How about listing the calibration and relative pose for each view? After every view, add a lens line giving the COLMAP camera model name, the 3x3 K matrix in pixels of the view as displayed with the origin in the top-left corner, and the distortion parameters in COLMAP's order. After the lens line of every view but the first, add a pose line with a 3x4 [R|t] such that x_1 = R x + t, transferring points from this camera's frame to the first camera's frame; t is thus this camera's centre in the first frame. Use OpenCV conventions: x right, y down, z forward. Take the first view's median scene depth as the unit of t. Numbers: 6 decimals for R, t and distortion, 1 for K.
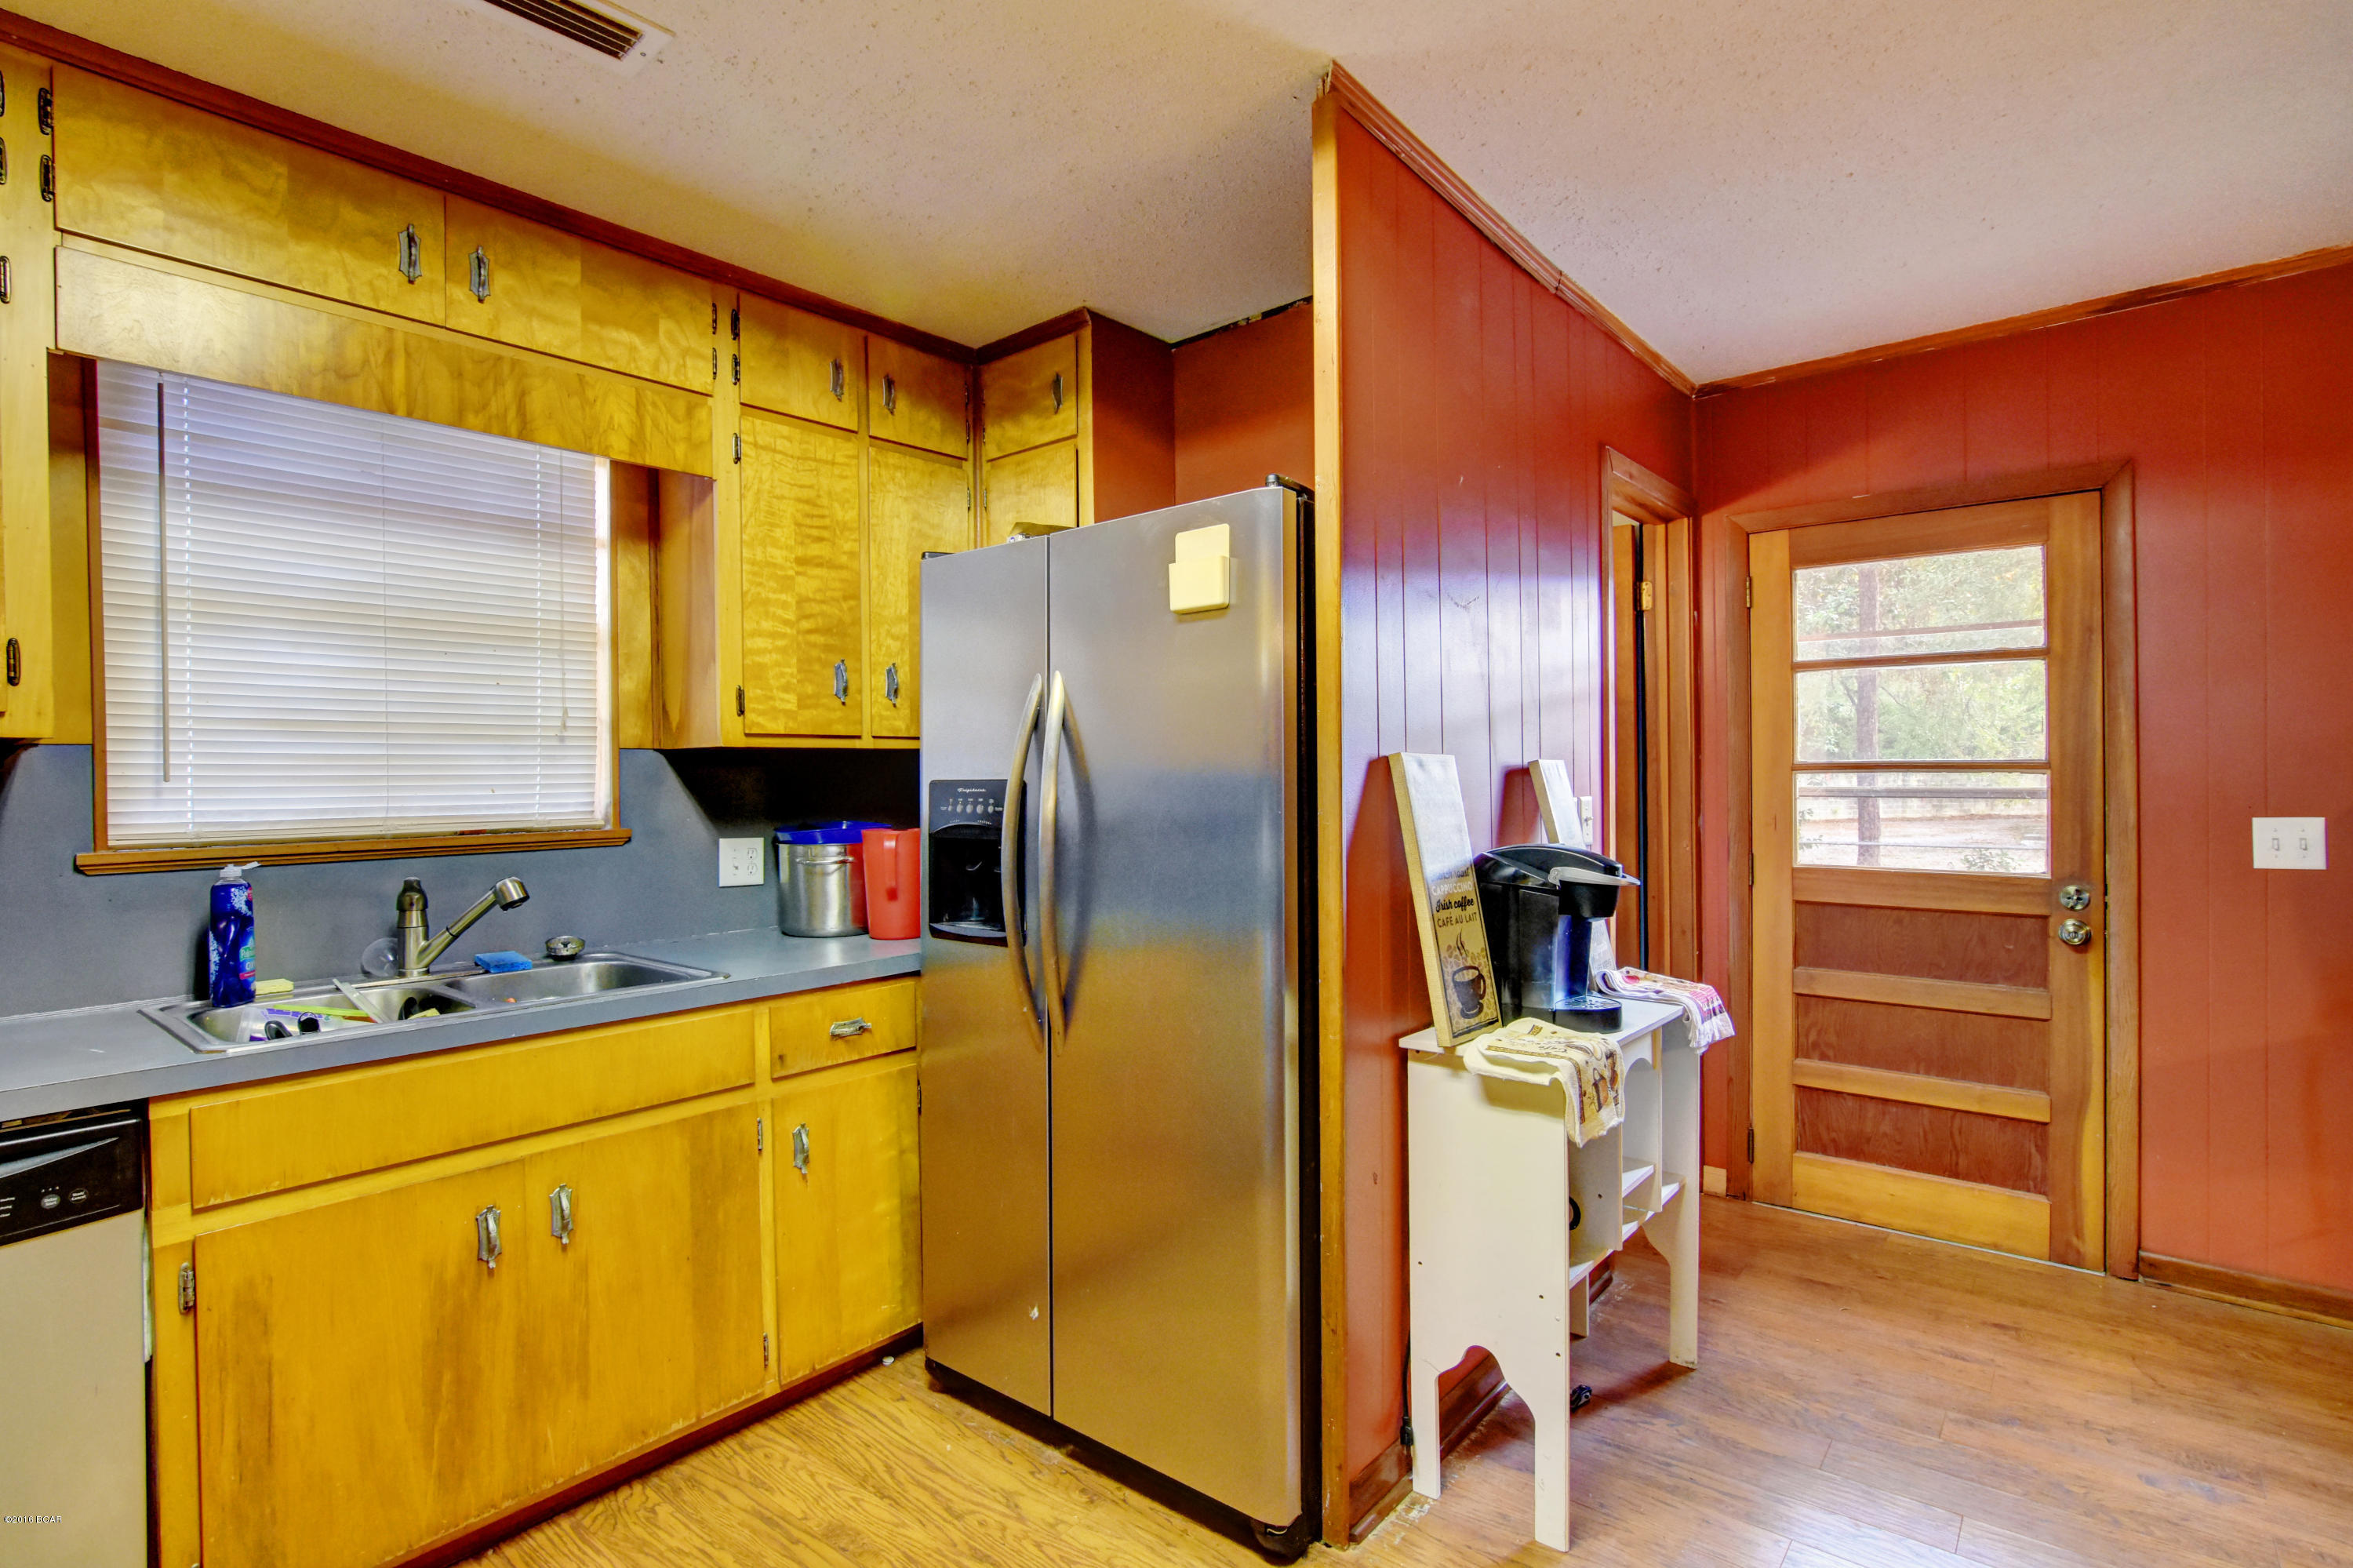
lens RADIAL K [[1145.3, 0, 1159.0], [0, 1145.3, 788.0], [0, 0, 1]] dist [-0.031277, 0.010434]
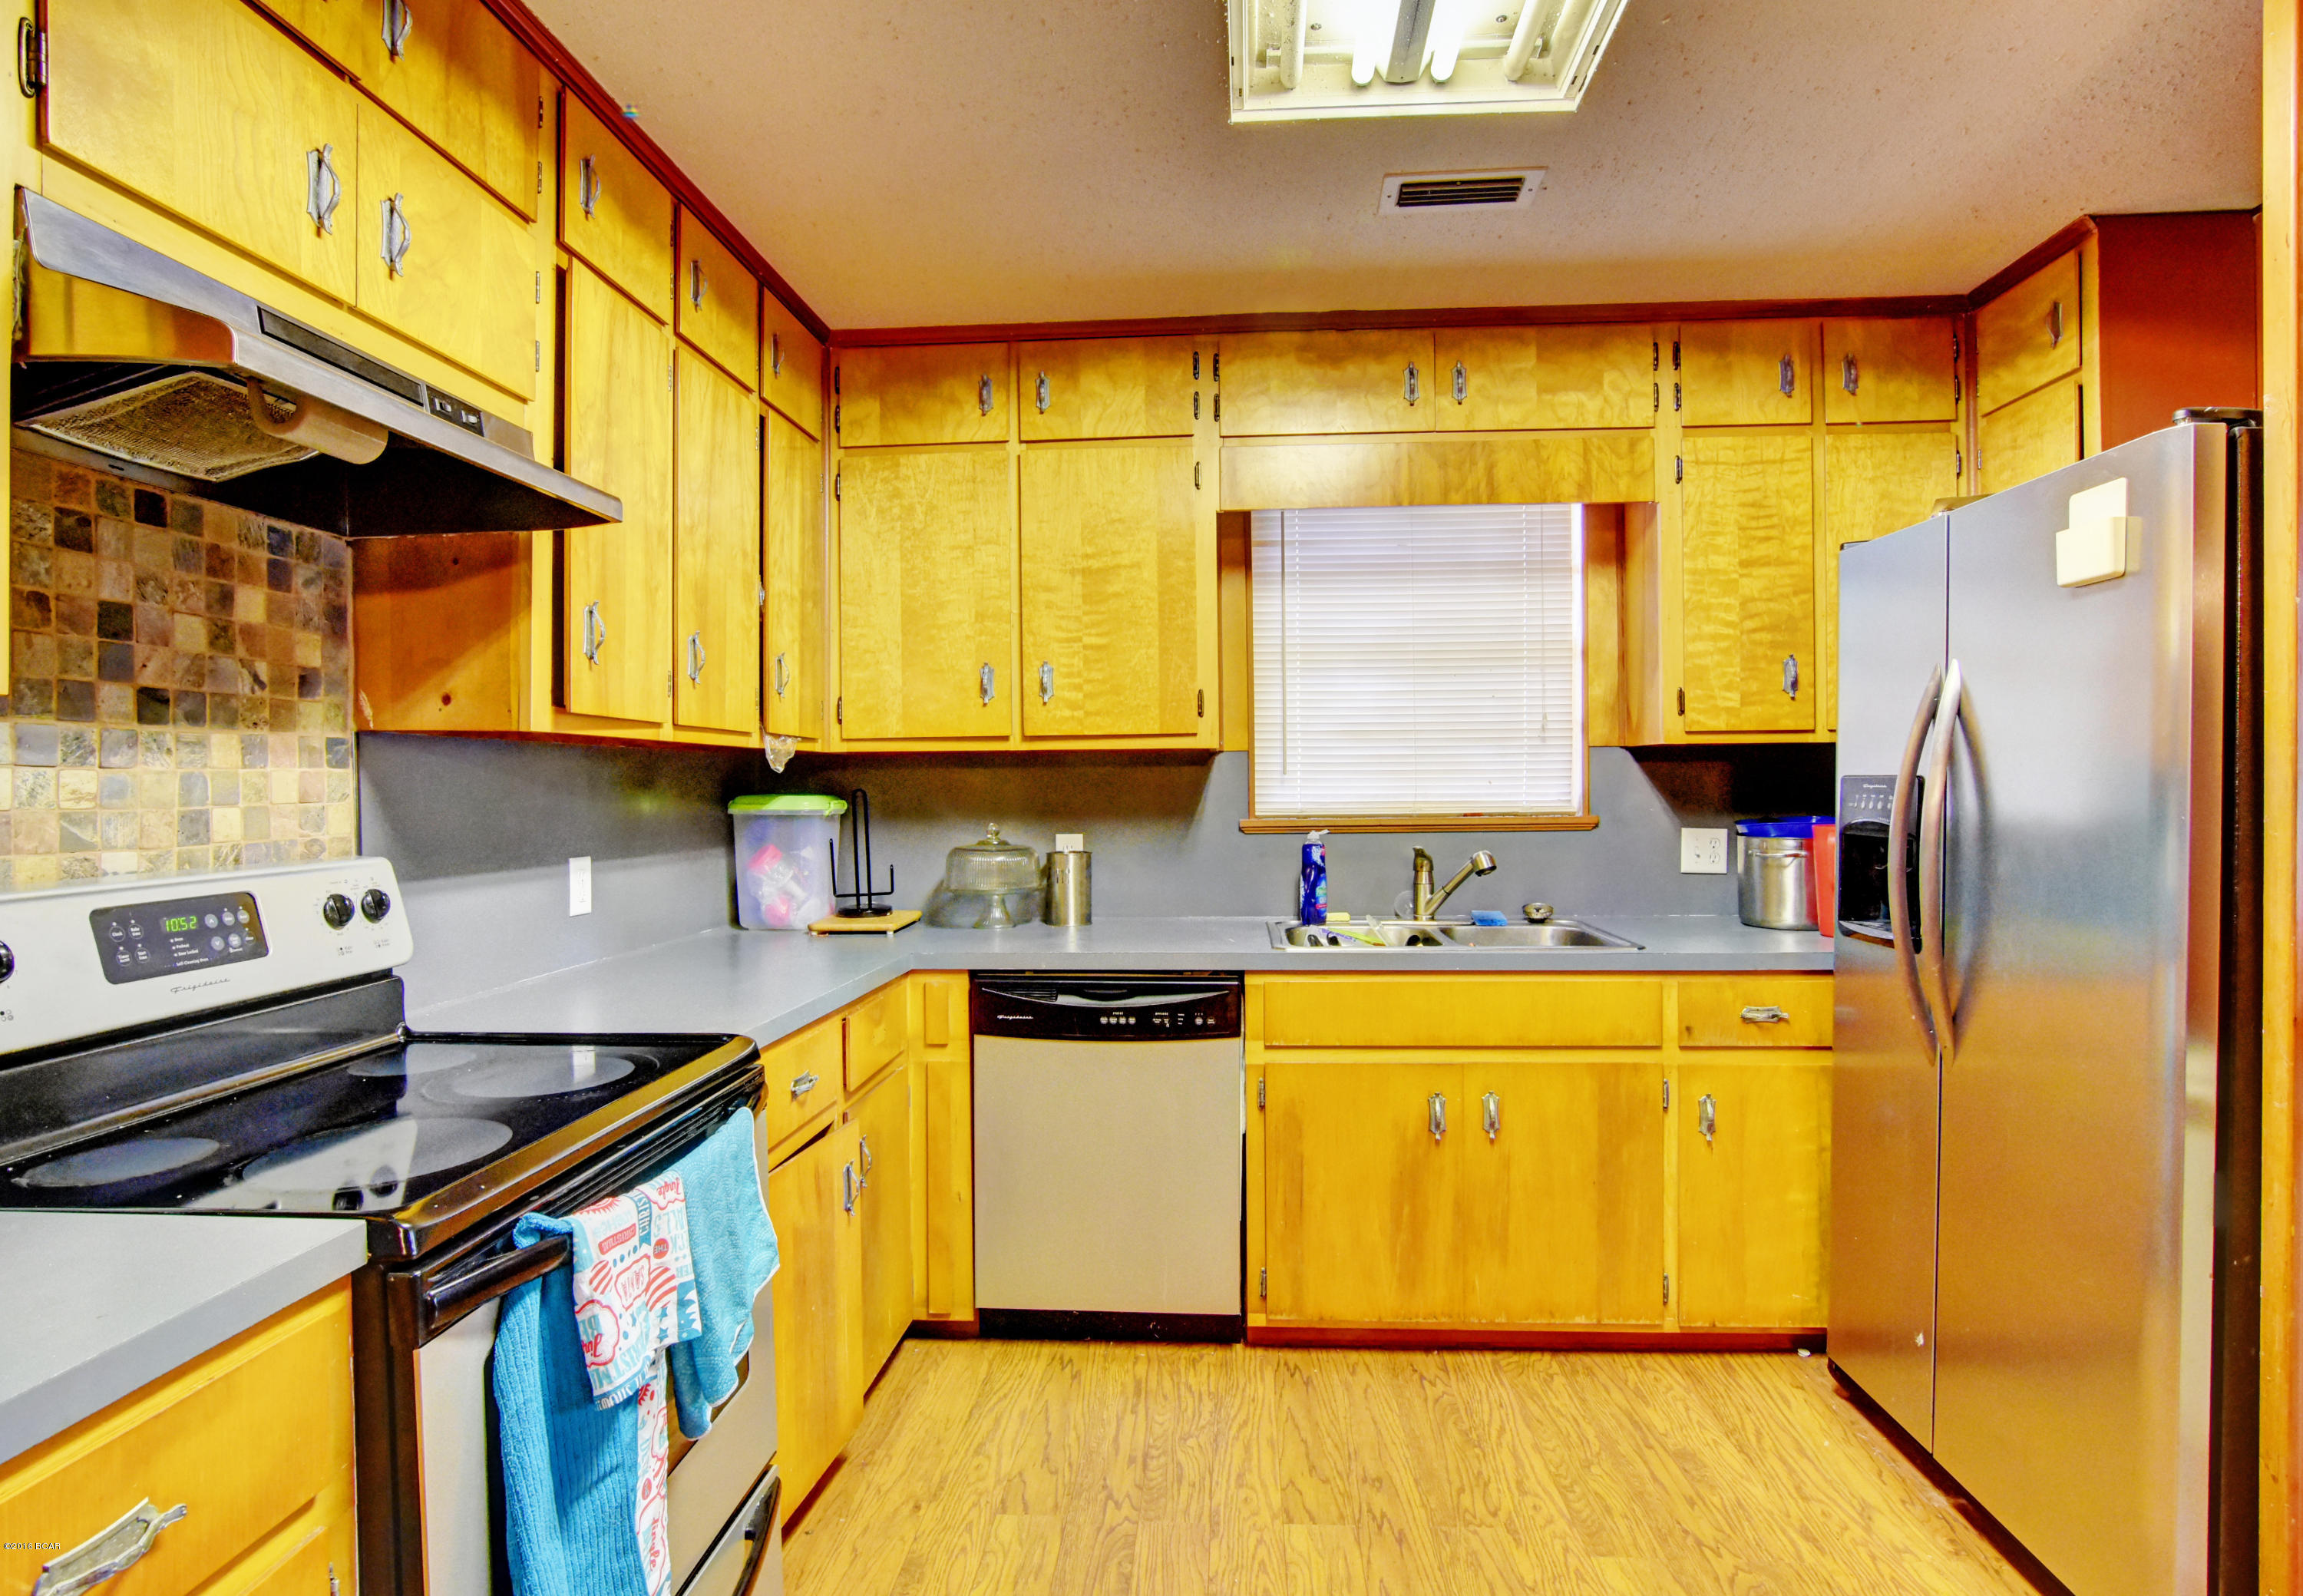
lens RADIAL K [[1159.4, 0, 1151.5], [0, 1159.4, 798.0], [0, 0, 1]] dist [-0.030411, 0.000635]
pose [[0.594176, 0.019933, -0.804088, 0.237375], [-0.006276, 0.999777, 0.020146, -0.003582], [0.804310, -0.006923, 0.594169, -0.064773]]
